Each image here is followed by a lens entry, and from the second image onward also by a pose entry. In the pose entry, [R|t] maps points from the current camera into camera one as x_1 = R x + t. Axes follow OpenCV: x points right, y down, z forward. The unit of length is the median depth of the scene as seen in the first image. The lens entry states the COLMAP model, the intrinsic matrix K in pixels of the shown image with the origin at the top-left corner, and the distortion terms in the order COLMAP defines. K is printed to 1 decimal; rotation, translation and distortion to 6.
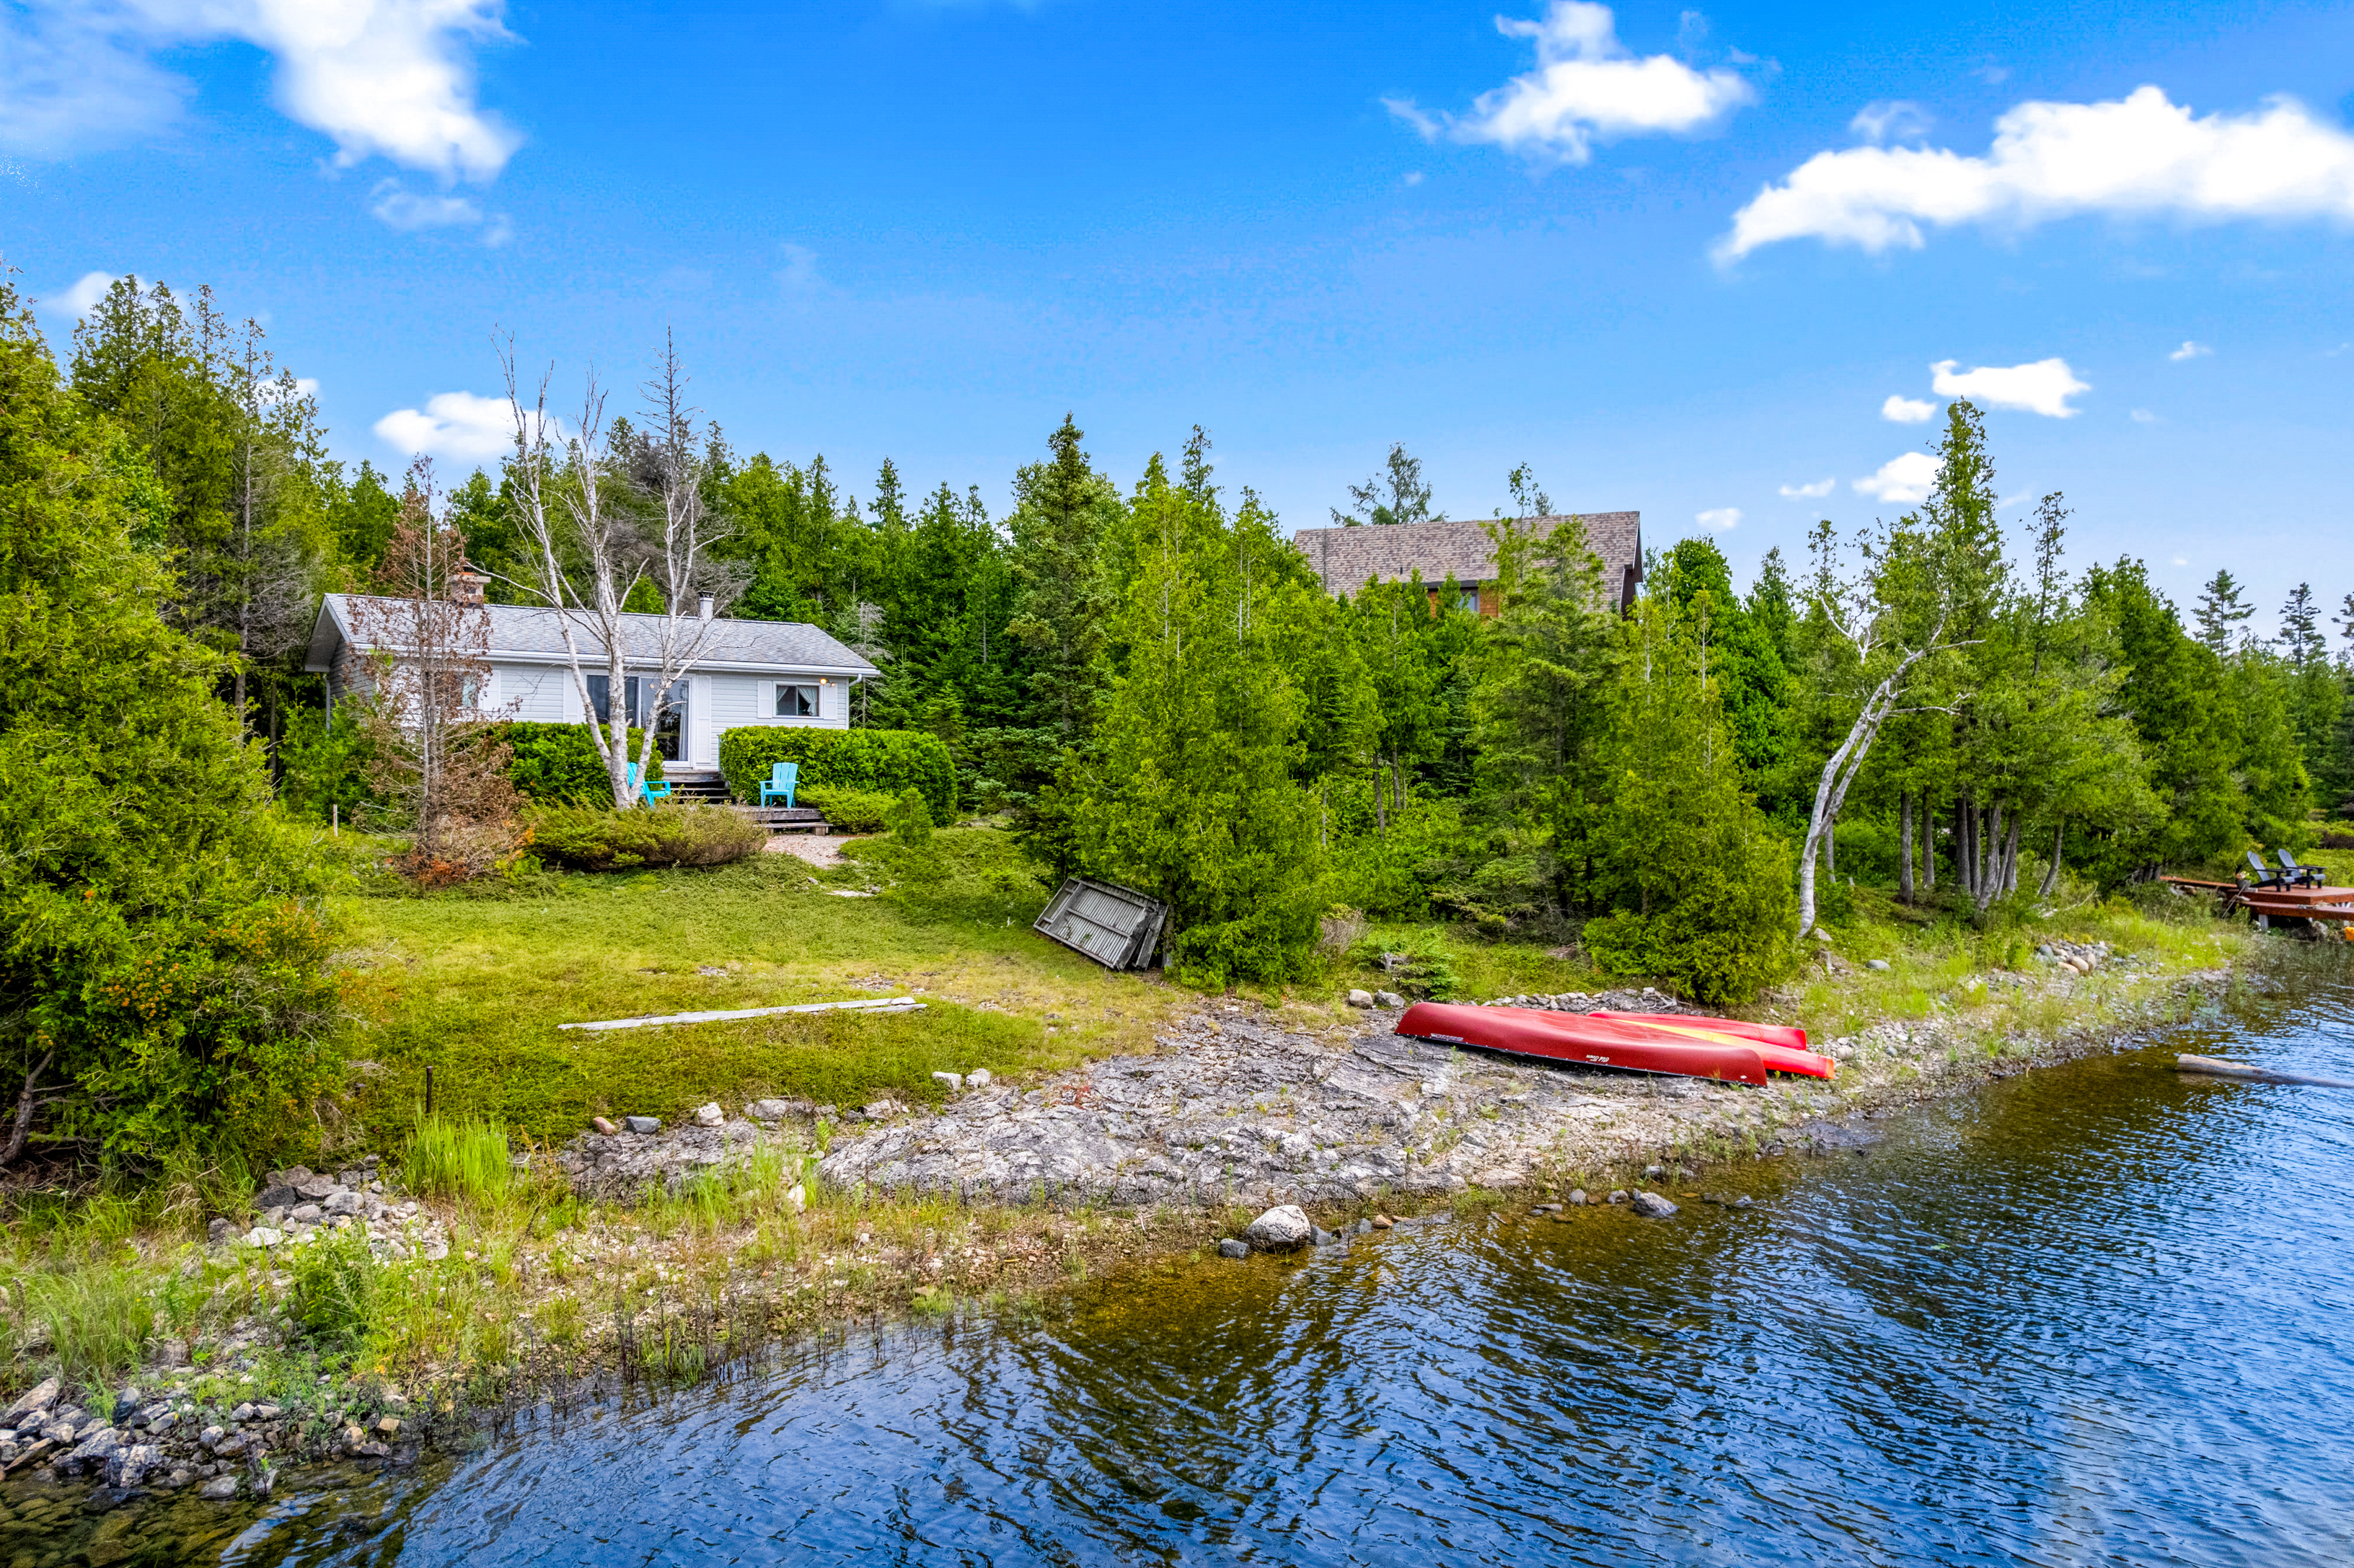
lens RADIAL K [[1517.7, 0, 1187.7], [0, 1517.7, 773.5], [0, 0, 1]] dist [-0.073547, 0.068669]
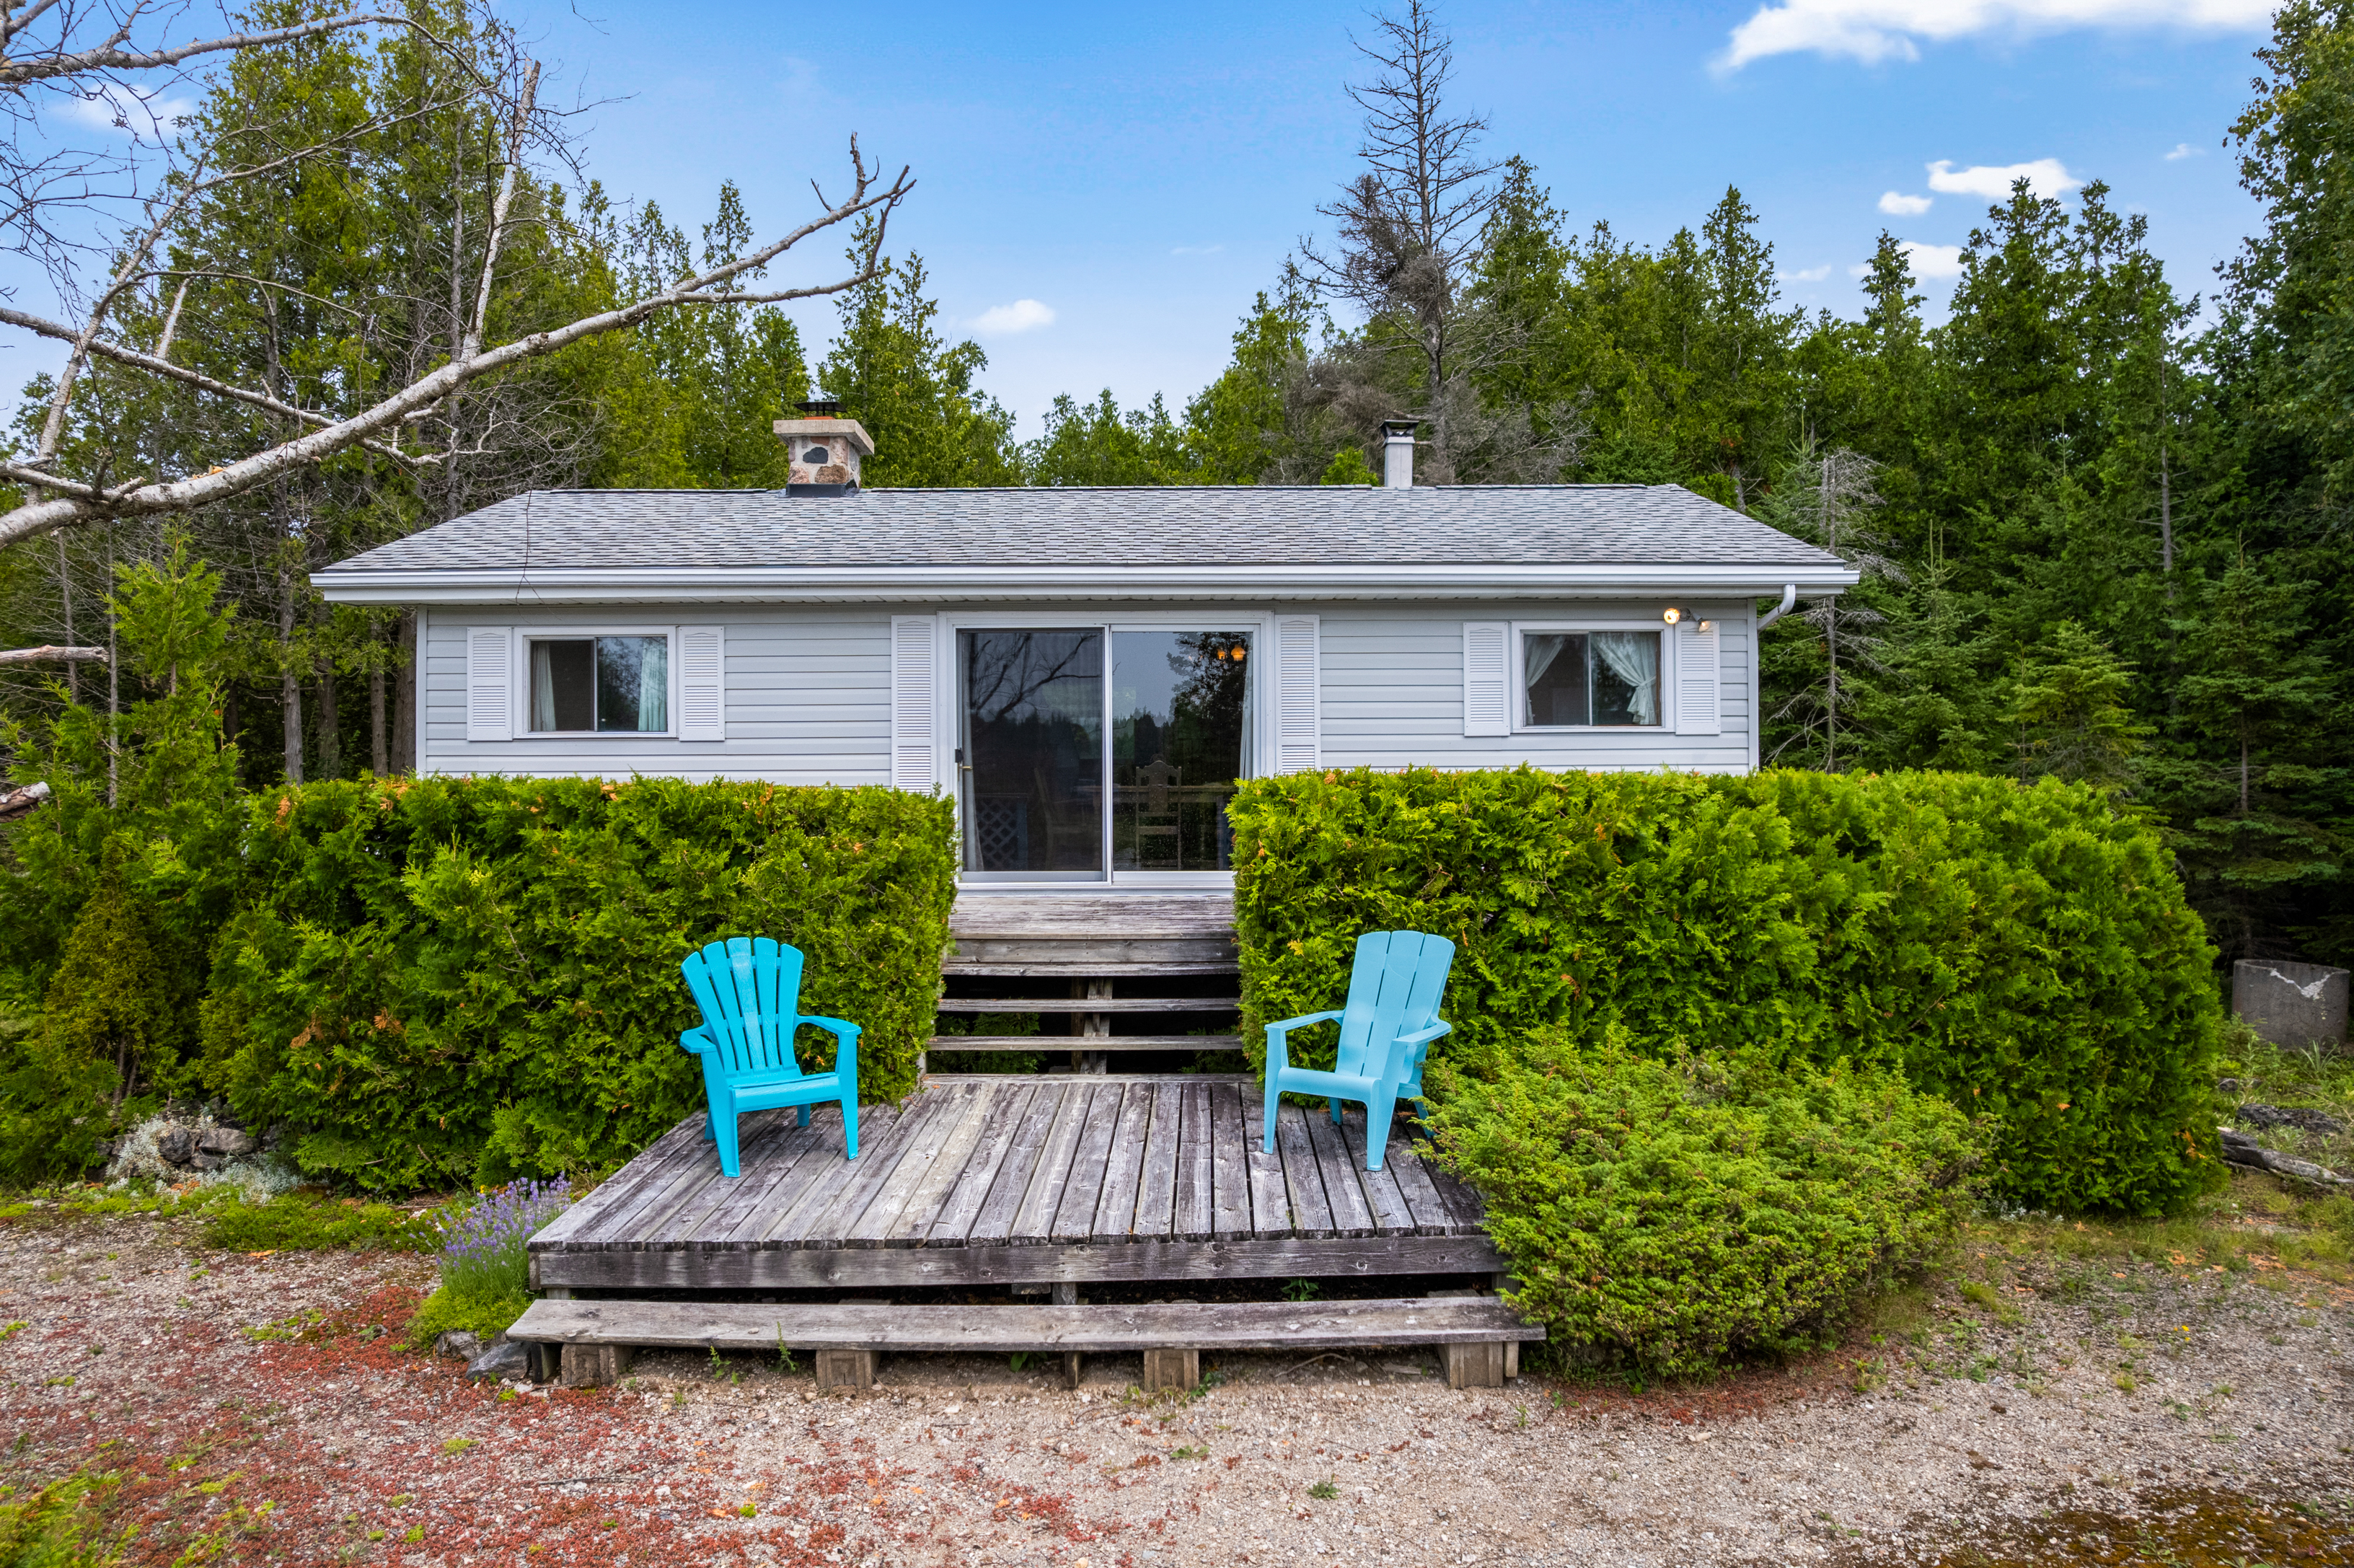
lens RADIAL K [[1517.7, 0, 1187.7], [0, 1517.7, 773.5], [0, 0, 1]] dist [-0.073547, 0.068669]
pose [[0.800883, -0.014637, -0.598642, -0.133595], [0.009628, 0.999887, -0.011566, -0.025134], [0.598744, 0.003499, 0.800933, 0.688583]]
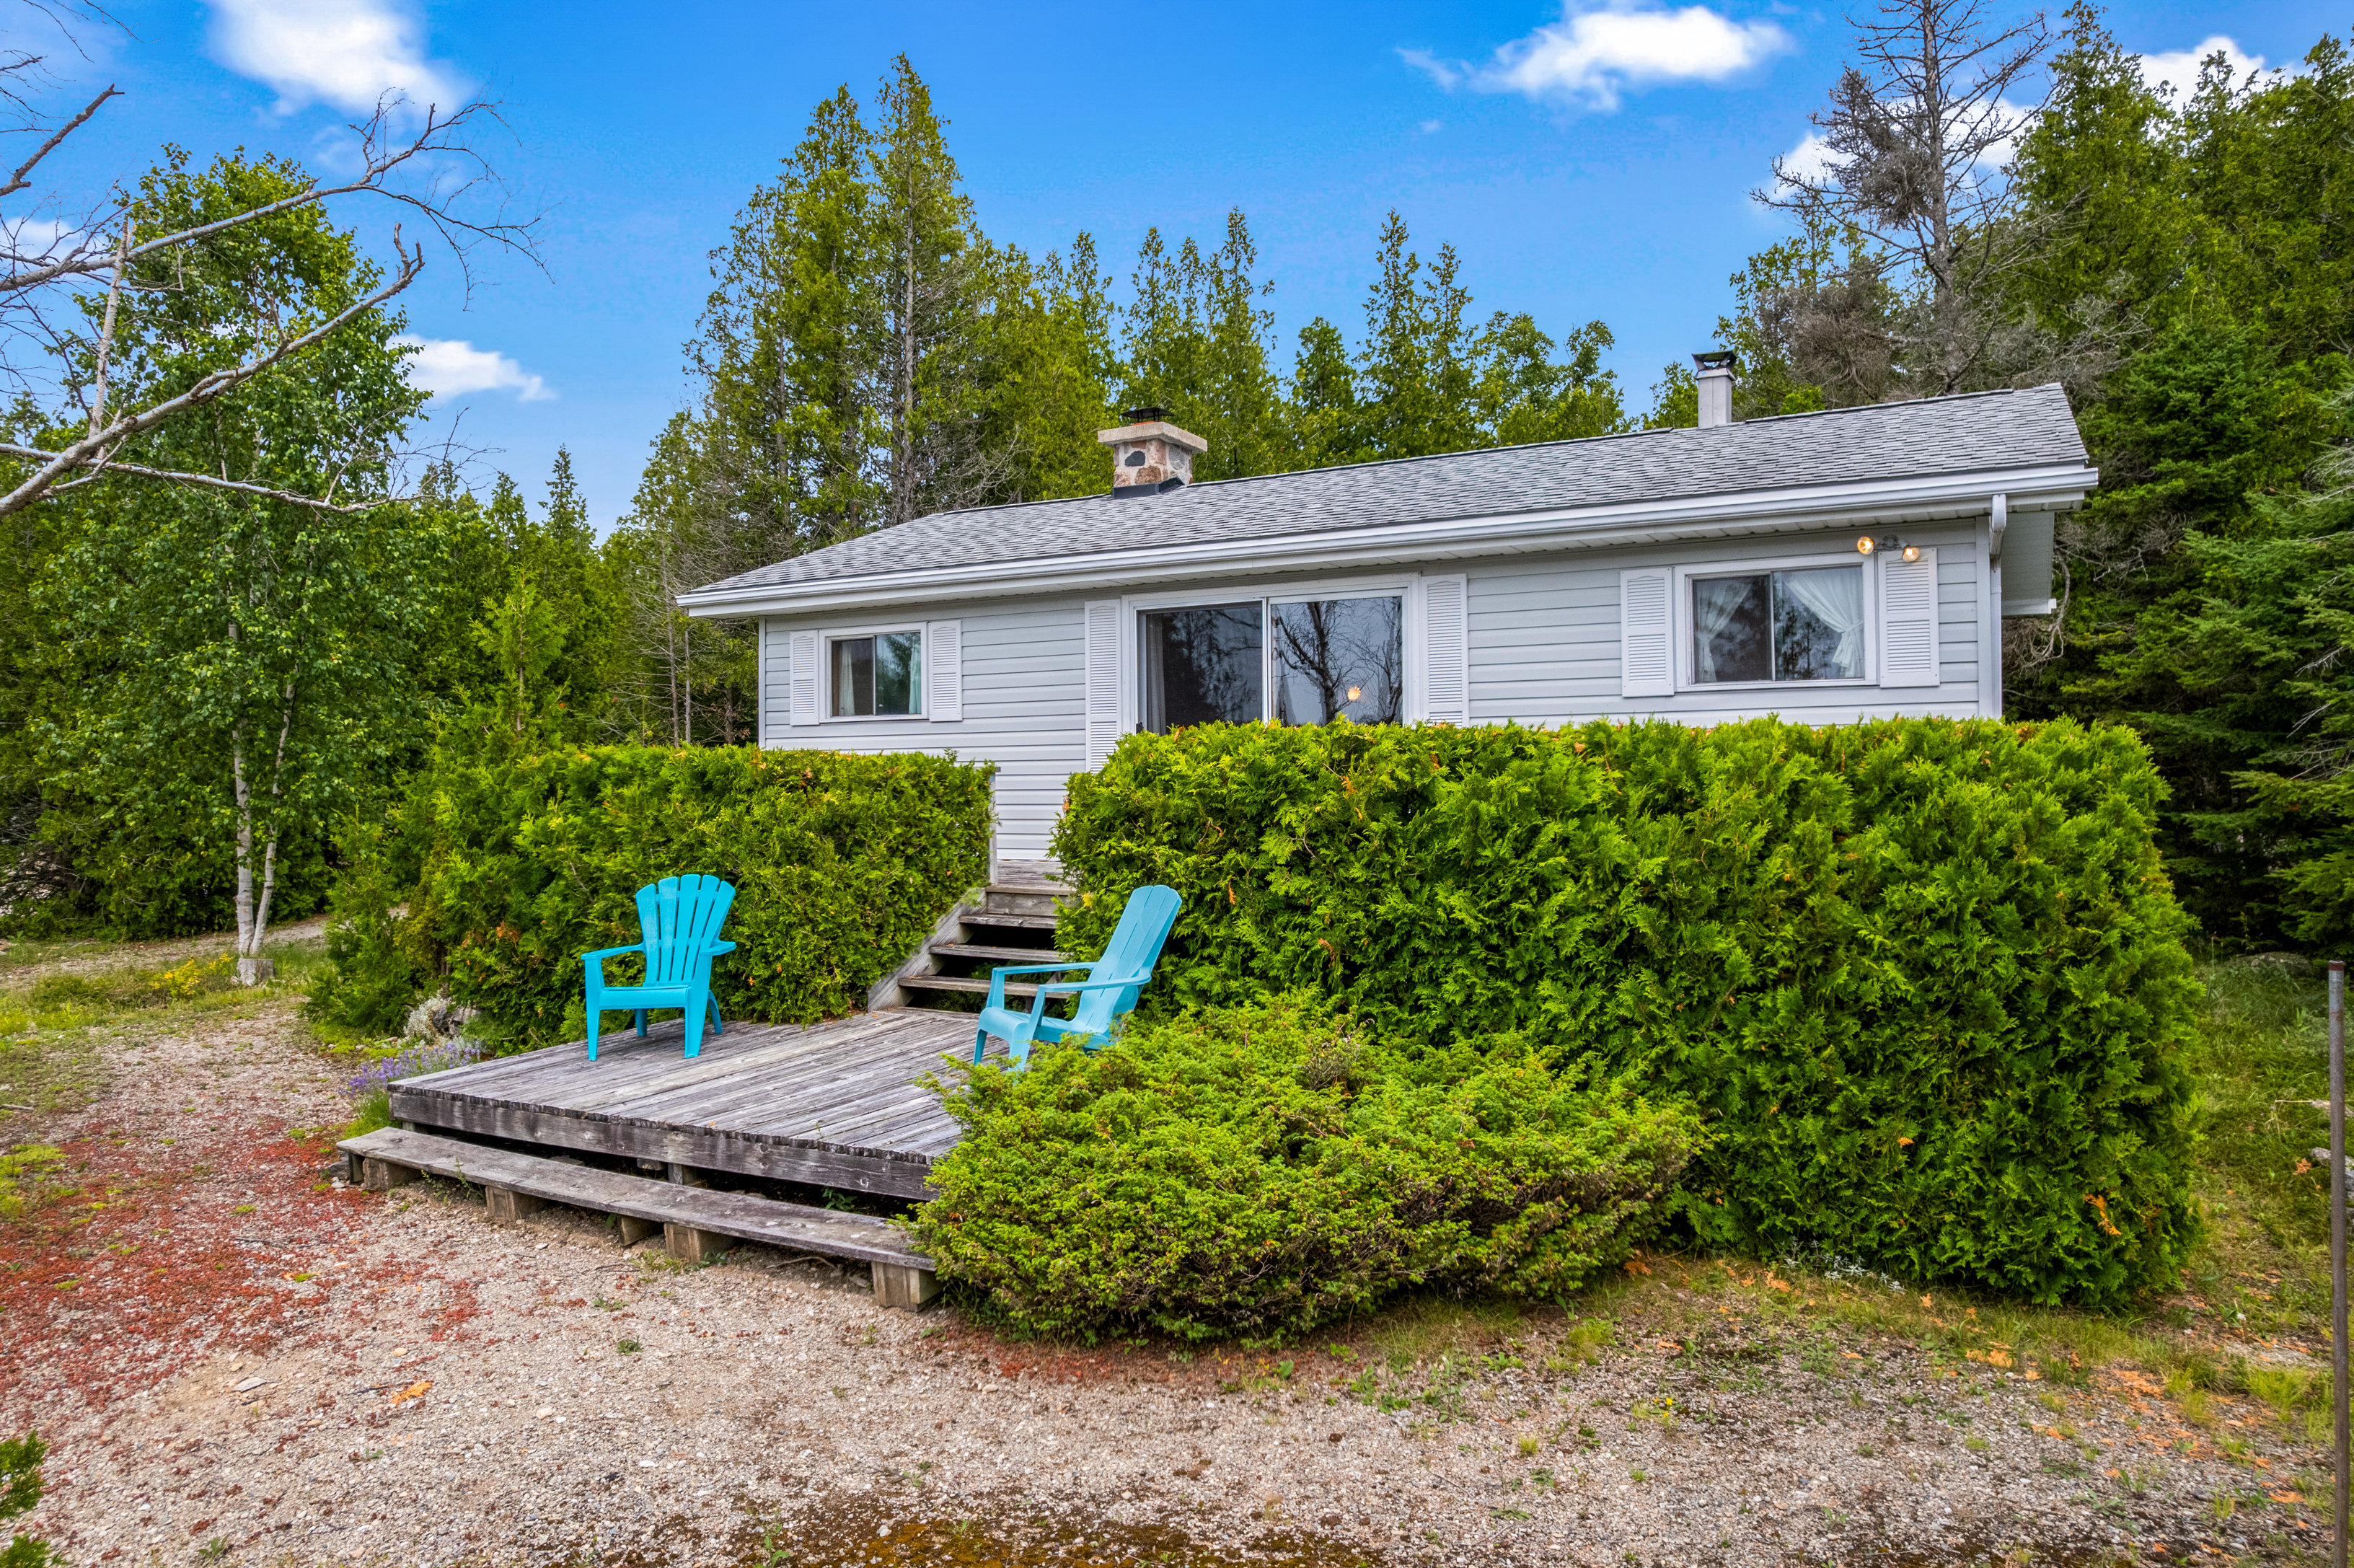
lens RADIAL K [[1510.8, 0, 1177.0], [0, 1510.8, 784.0], [0, 0, 1]] dist [-0.076181, 0.065467]
pose [[0.400964, -0.011024, -0.916027, -0.049032], [0.009261, 0.999925, -0.007980, -0.018030], [0.916047, -0.005284, 0.401037, 0.789155]]
